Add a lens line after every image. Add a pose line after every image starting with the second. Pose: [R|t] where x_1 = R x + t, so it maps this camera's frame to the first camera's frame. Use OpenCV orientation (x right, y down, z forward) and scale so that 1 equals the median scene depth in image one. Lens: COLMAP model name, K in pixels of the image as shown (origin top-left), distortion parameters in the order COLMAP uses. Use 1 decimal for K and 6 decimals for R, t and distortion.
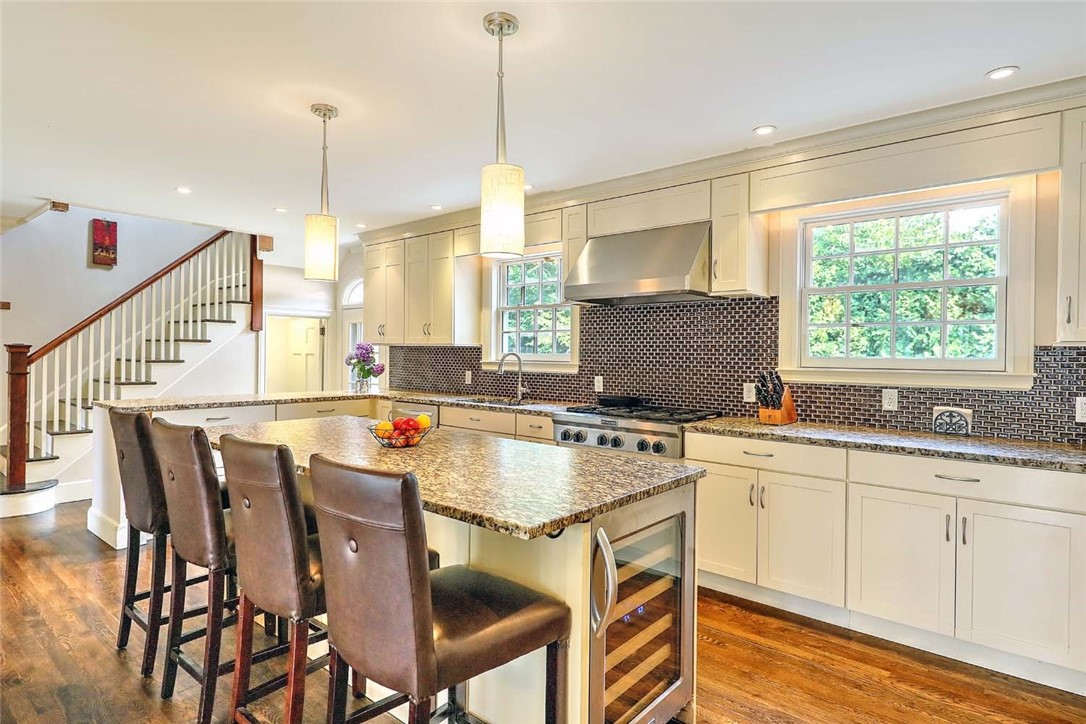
lens RADIAL K [[585.8, 0, 551.3], [0, 585.8, 358.3], [0, 0, 1]] dist [0.008126, 0.000472]
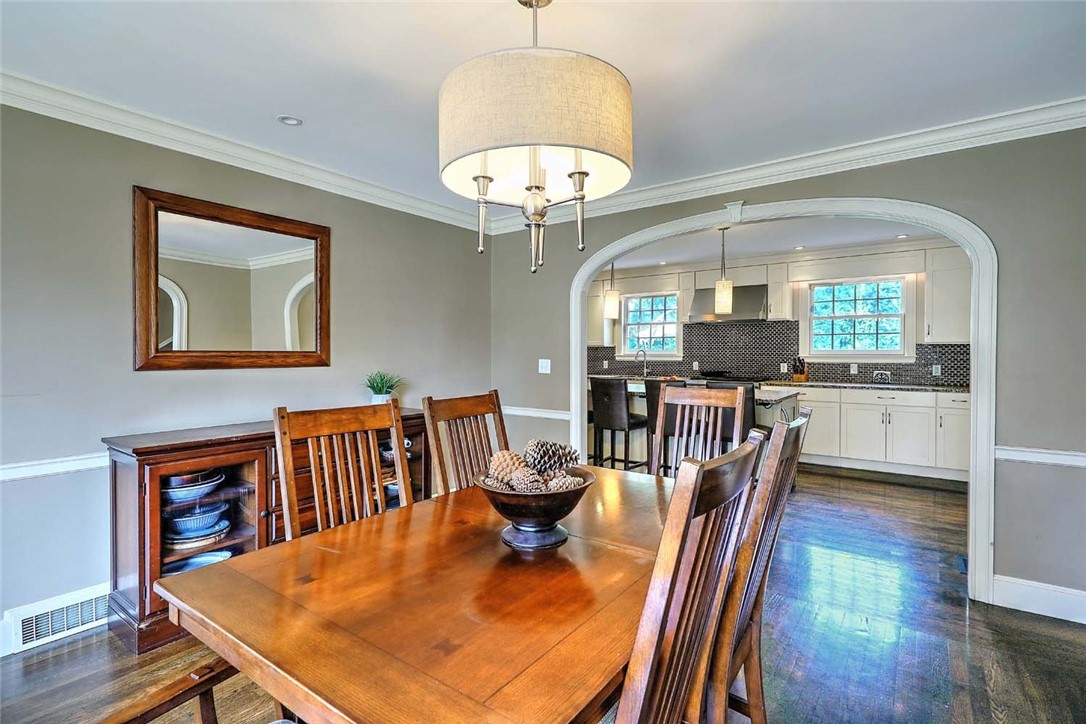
lens RADIAL K [[527.9, 0, 539.0], [0, 527.9, 356.3], [0, 0, 1]] dist [0.000970, -0.000108]
pose [[0.998614, -0.013584, 0.050839, -0.468537], [0.013413, 0.999903, 0.003694, 0.000166], [-0.050884, -0.003007, 0.998700, -0.609445]]
